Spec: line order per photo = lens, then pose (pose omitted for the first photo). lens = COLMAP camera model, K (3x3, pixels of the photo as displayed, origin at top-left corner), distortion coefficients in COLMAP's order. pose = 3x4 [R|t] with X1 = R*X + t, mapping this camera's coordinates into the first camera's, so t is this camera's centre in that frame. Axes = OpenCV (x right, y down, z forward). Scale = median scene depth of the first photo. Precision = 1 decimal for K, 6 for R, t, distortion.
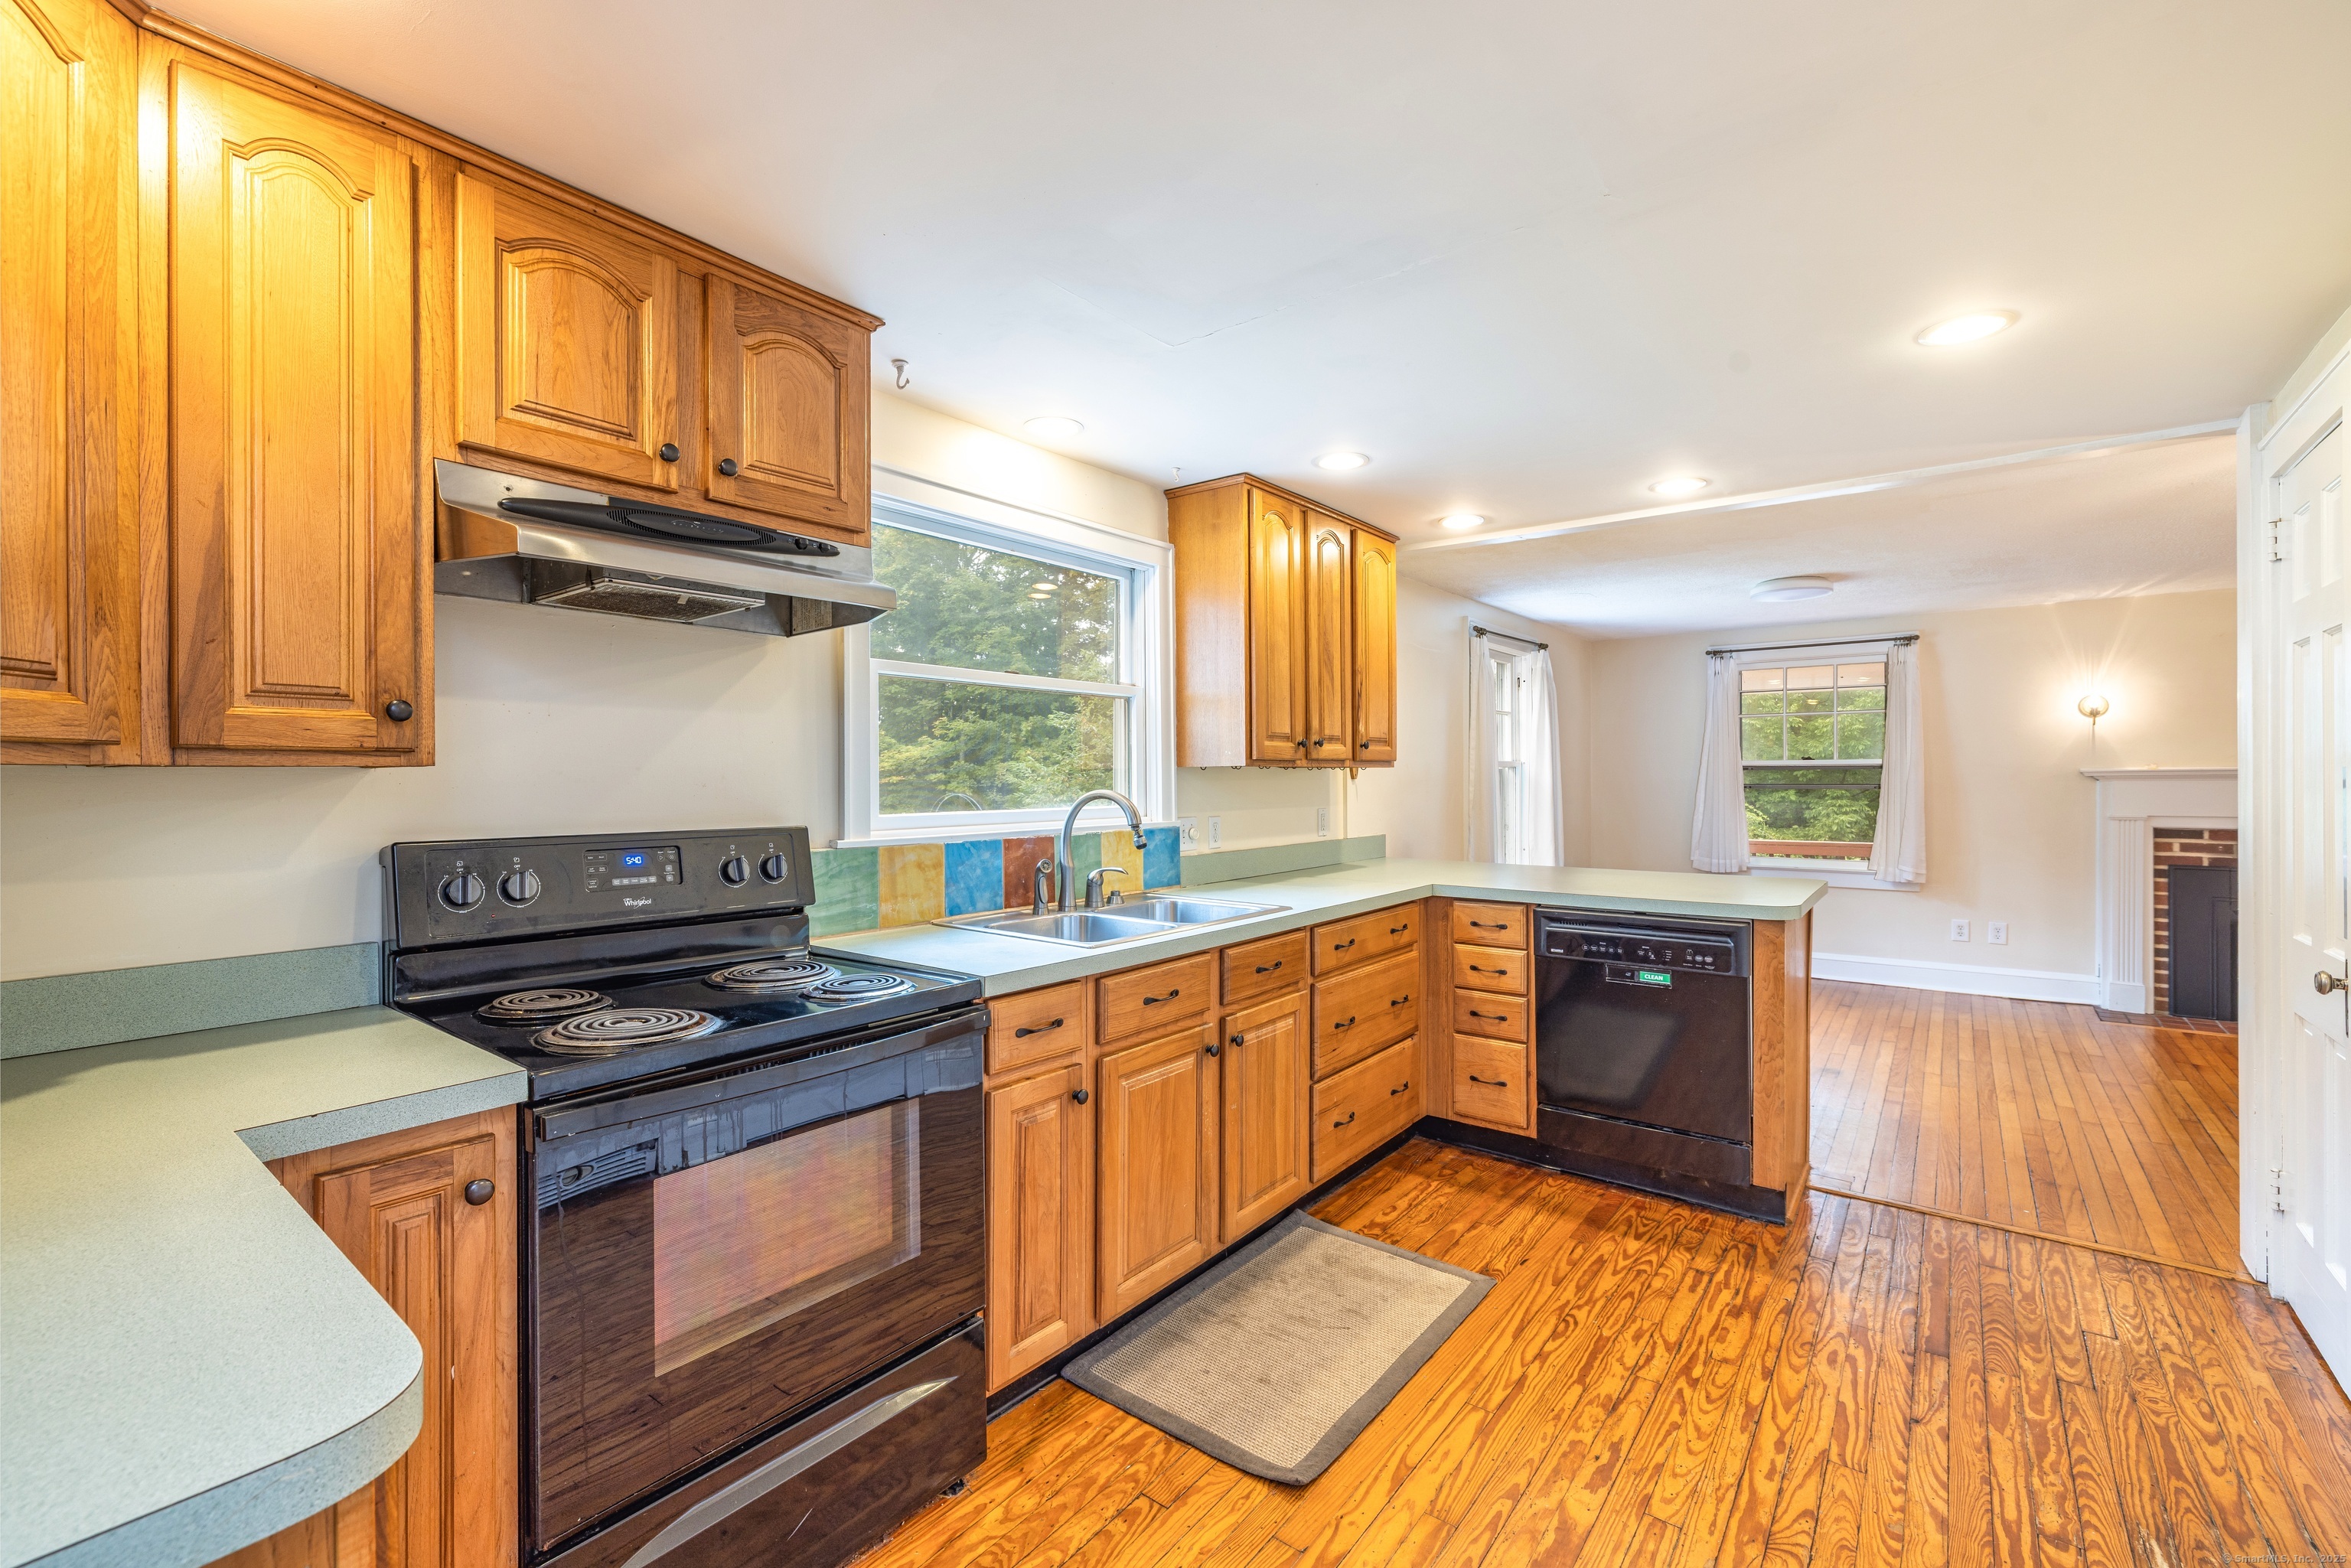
lens RADIAL K [[995.1, 0, 1182.7], [0, 995.1, 769.8], [0, 0, 1]] dist [-0.000501, -0.000260]
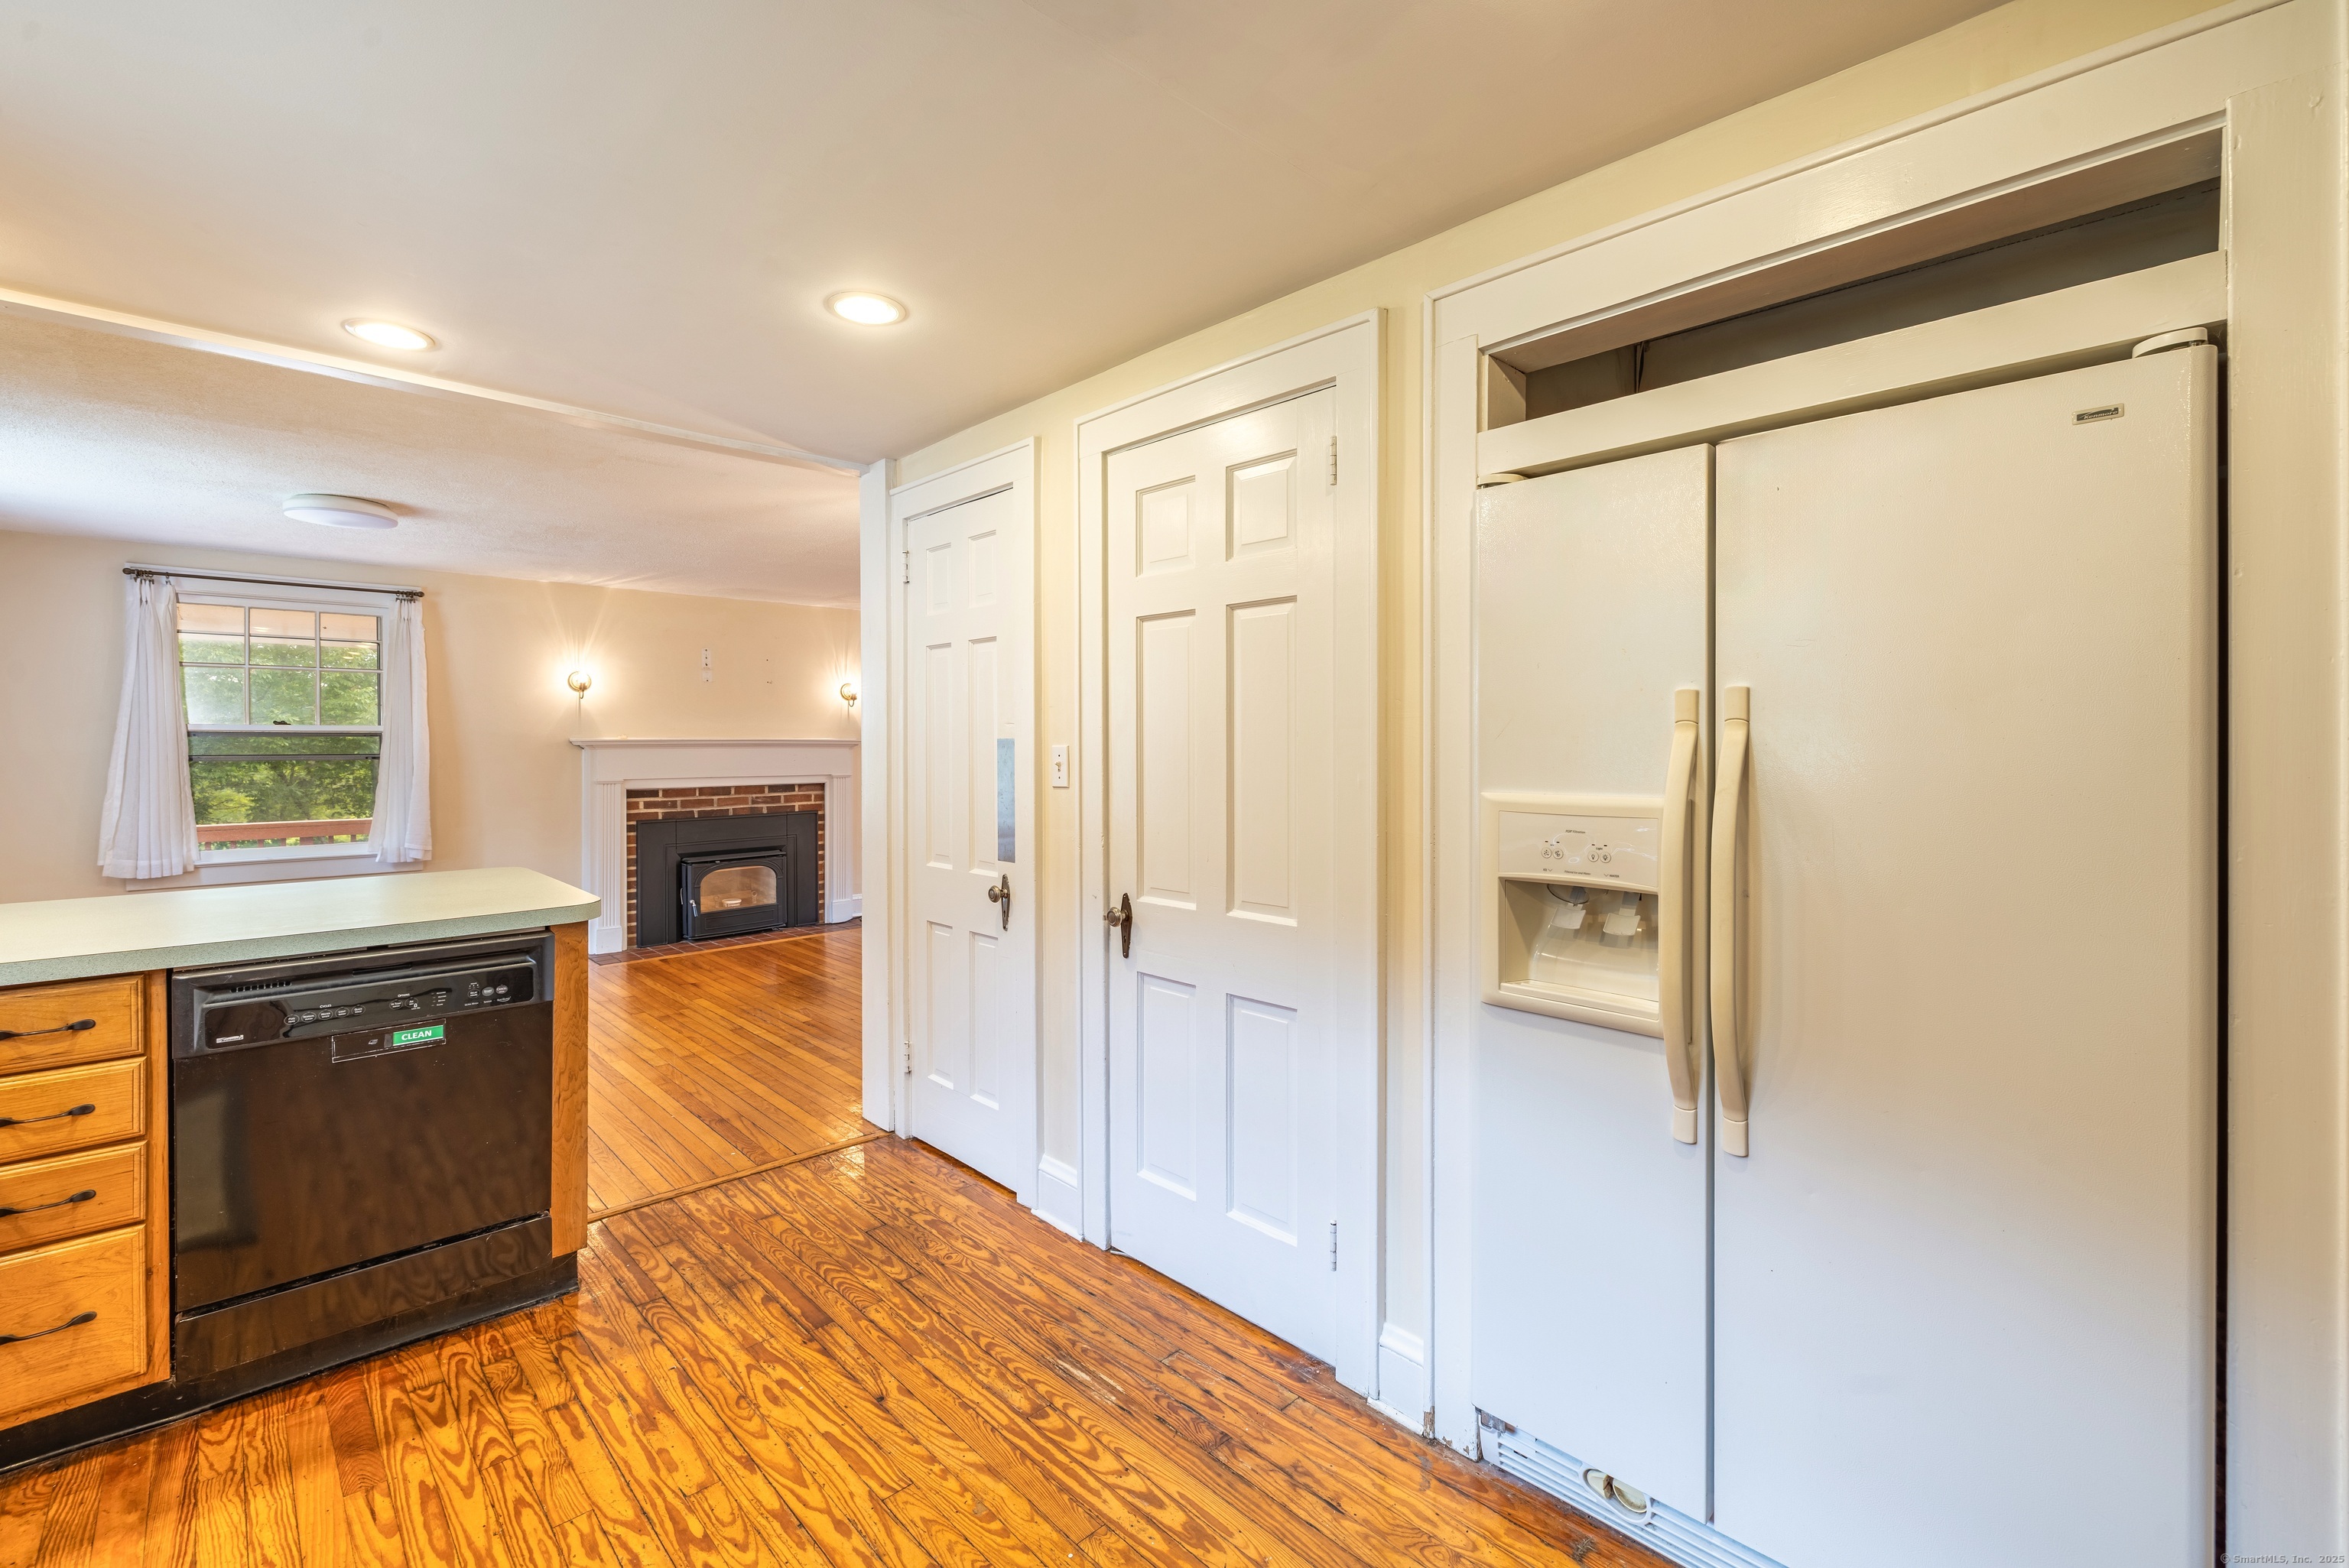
lens RADIAL K [[994.2, 0, 1148.9], [0, 994.2, 752.0], [0, 0, 1]] dist [-0.000501, -0.000260]
pose [[0.161312, -0.007370, 0.986876, -0.161099], [-0.004648, 0.999955, 0.008227, 0.005033], [-0.986893, -0.005914, 0.161271, 0.505775]]
